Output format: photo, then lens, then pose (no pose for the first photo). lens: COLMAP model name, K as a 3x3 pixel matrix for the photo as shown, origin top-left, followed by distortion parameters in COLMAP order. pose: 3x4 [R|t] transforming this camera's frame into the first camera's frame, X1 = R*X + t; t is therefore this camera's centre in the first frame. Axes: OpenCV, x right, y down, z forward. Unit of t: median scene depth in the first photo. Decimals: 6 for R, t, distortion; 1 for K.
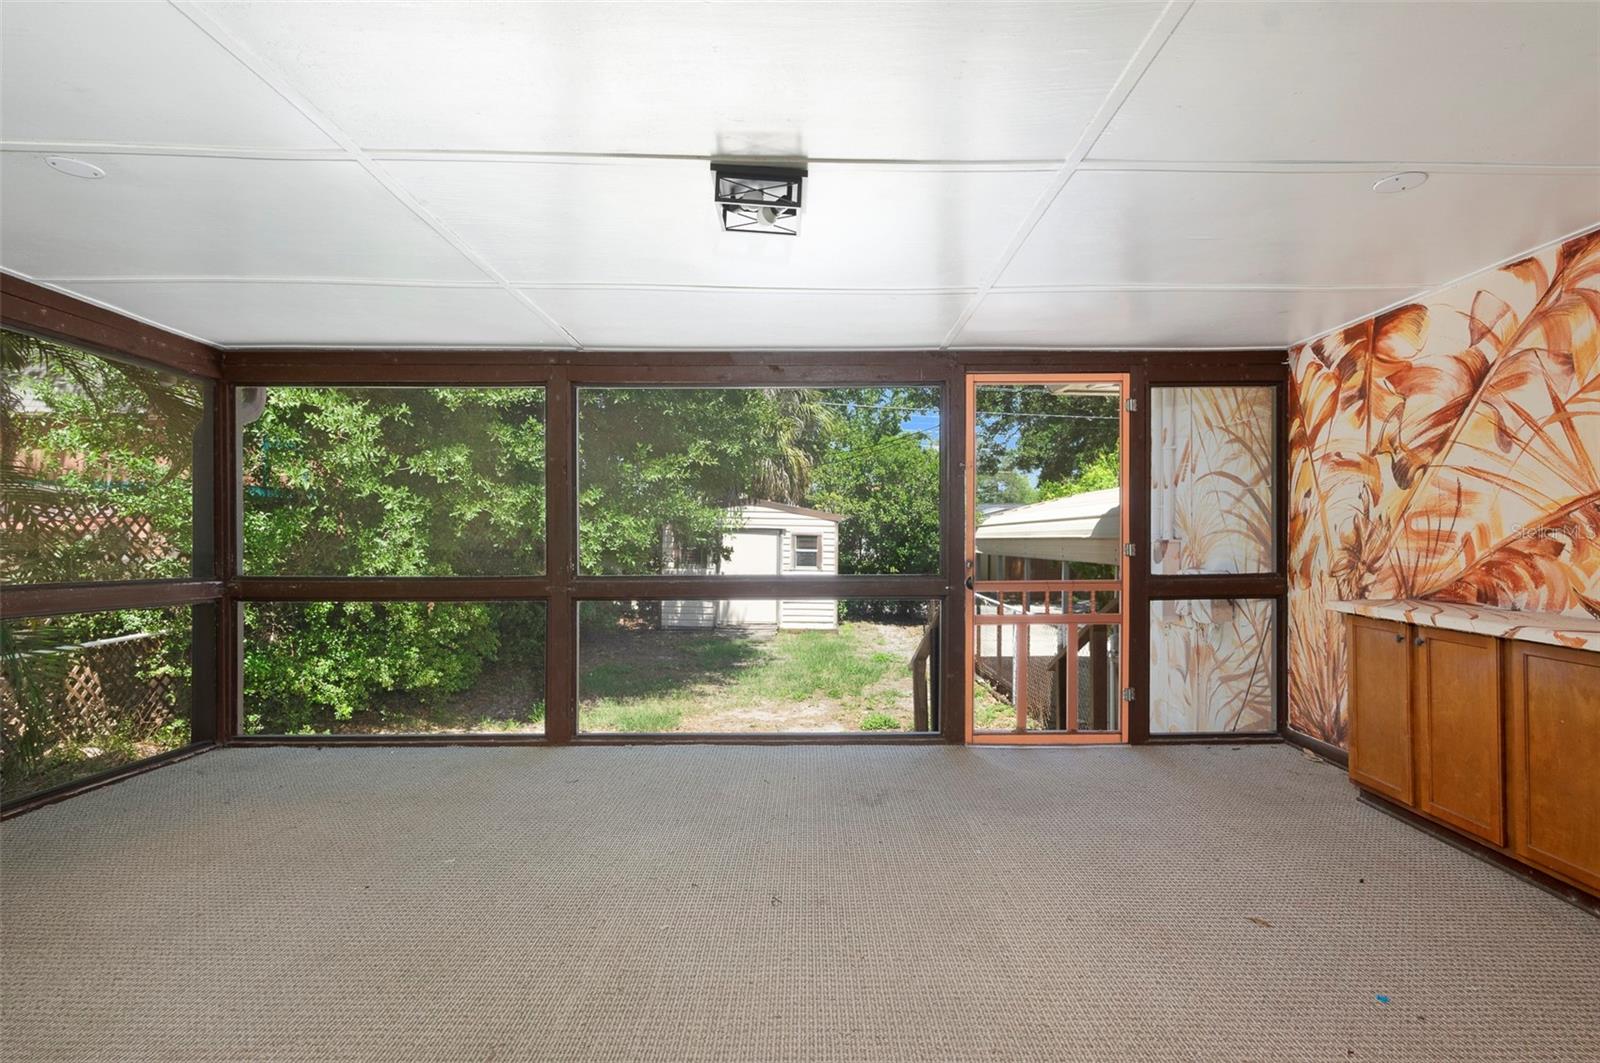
lens RADIAL K [[815.0, 0, 800.0], [0, 815.0, 531.5], [0, 0, 1]] dist [0.001663, 0.000231]
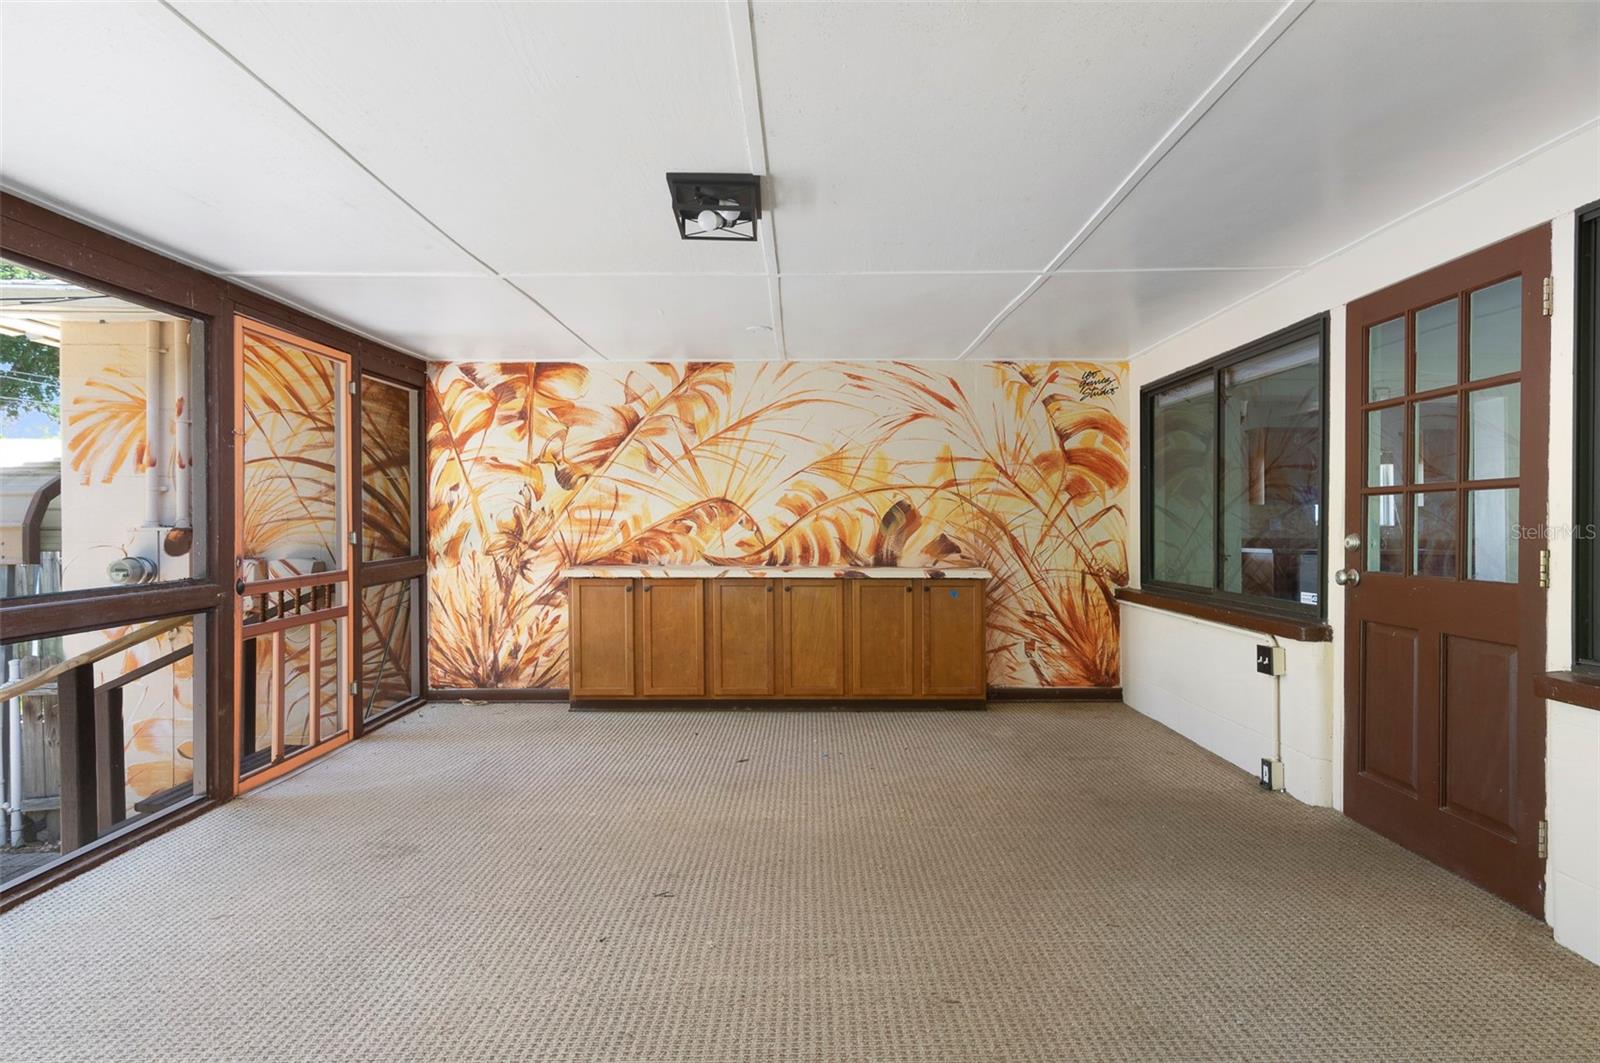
lens RADIAL K [[832.6, 0, 800.0], [0, 832.6, 531.5], [0, 0, 1]] dist [0.000233, 0.000117]
pose [[-0.019776, -0.009148, 0.999763, -0.727920], [-0.002293, 0.999956, 0.009104, 0.006880], [-0.999802, -0.002113, -0.019796, 0.613295]]
